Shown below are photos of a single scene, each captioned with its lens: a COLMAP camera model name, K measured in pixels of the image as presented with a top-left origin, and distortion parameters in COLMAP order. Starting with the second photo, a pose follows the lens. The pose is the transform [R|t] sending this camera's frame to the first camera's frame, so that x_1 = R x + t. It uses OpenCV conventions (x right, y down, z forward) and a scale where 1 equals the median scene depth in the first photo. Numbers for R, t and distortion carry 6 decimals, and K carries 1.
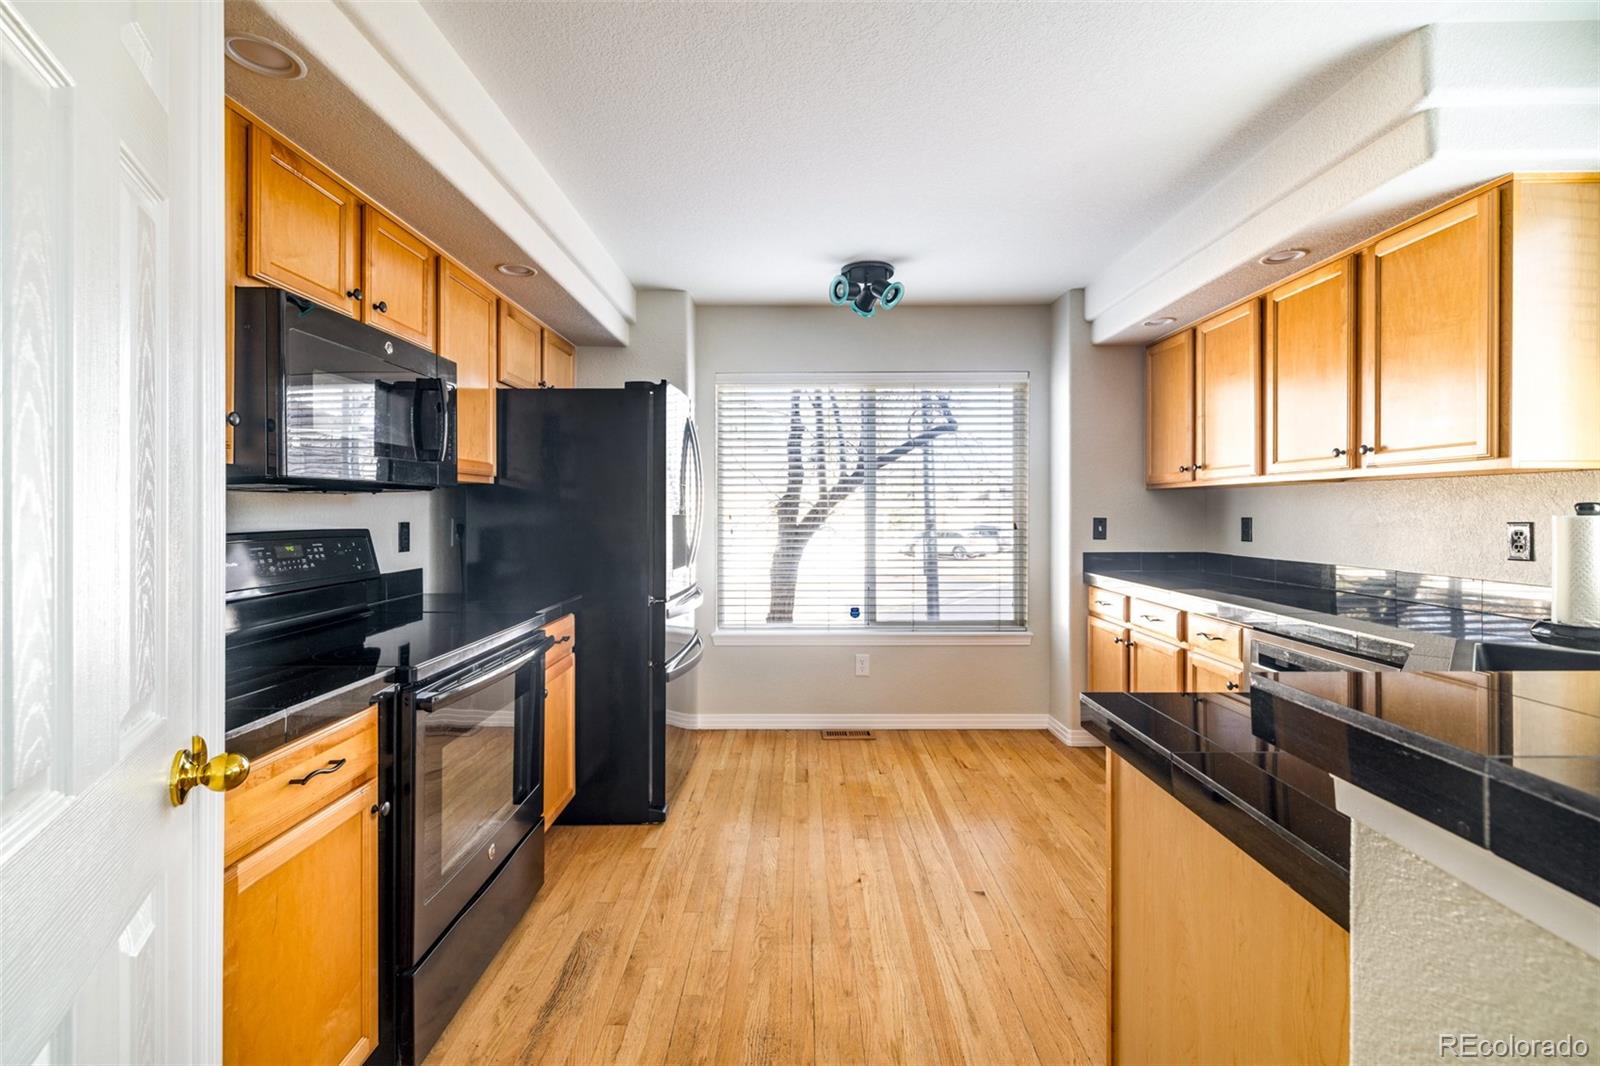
lens RADIAL K [[709.6, 0, 800.0], [0, 709.6, 533.0], [0, 0, 1]] dist [0.000528, 0.000798]
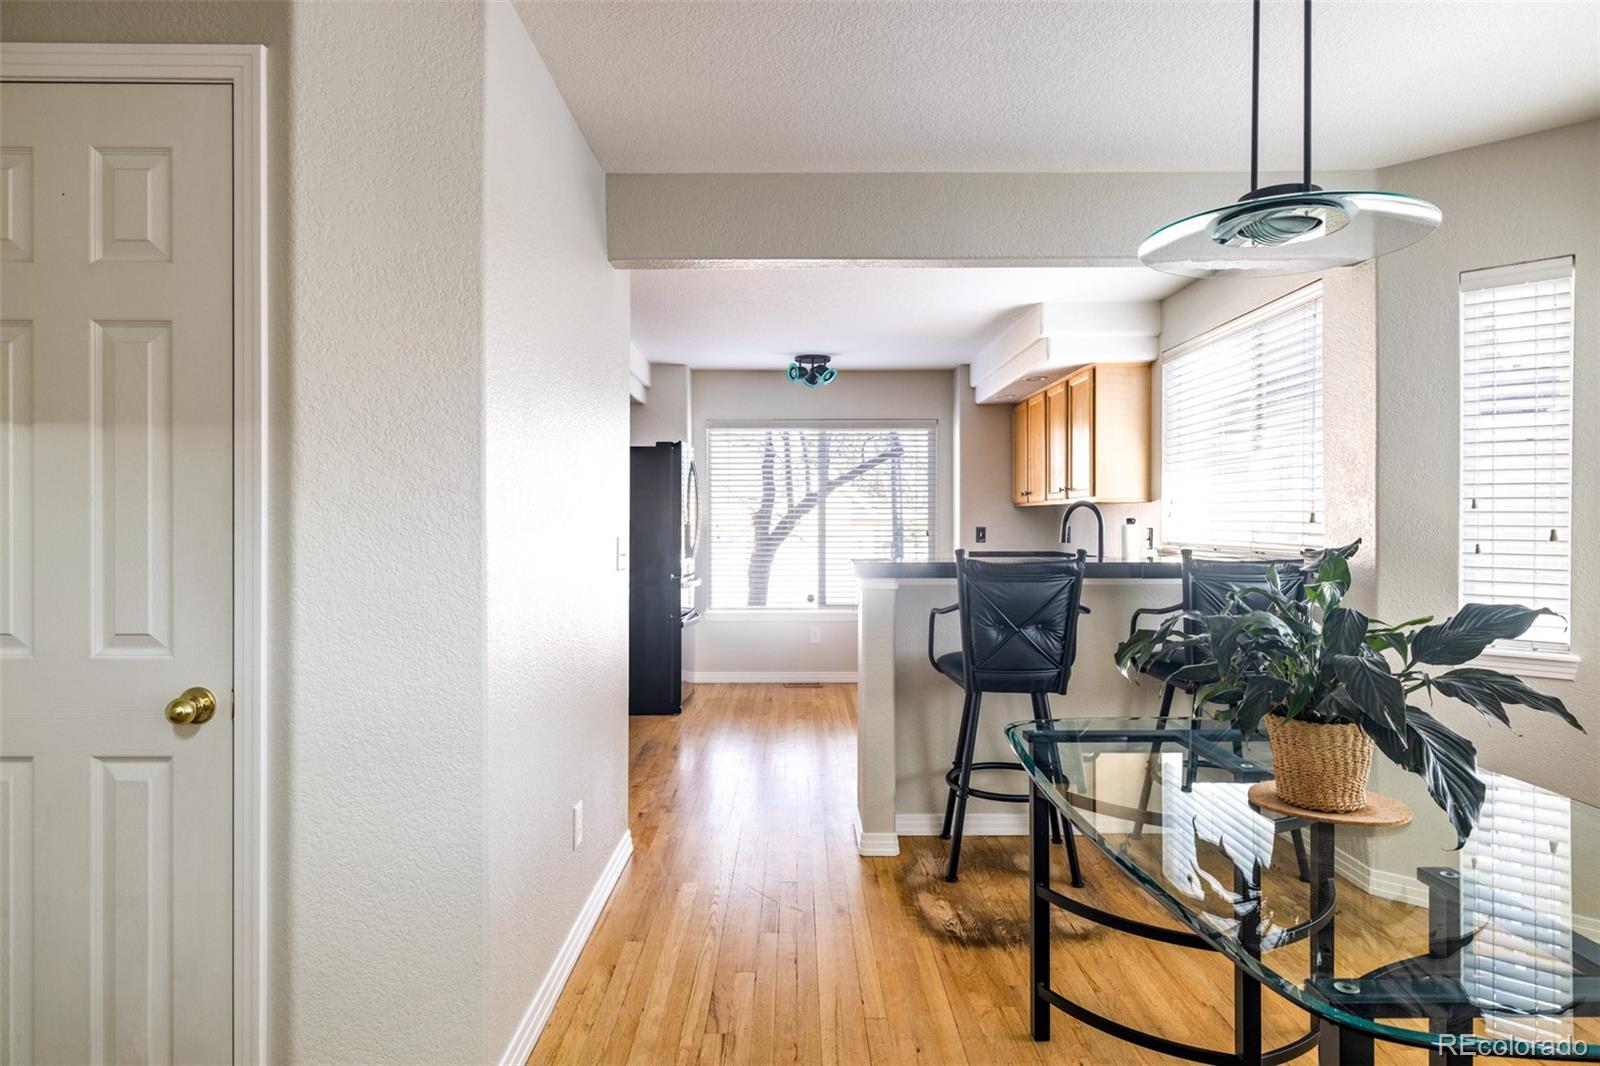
lens RADIAL K [[939.4, 0, 800.0], [0, 939.4, 533.0], [0, 0, 1]] dist [0.000226, -0.000117]
pose [[0.999969, -0.000583, 0.007823, 0.050171], [0.000725, 0.999833, -0.018279, 0.025248], [-0.007811, 0.018285, 0.999802, -0.879936]]
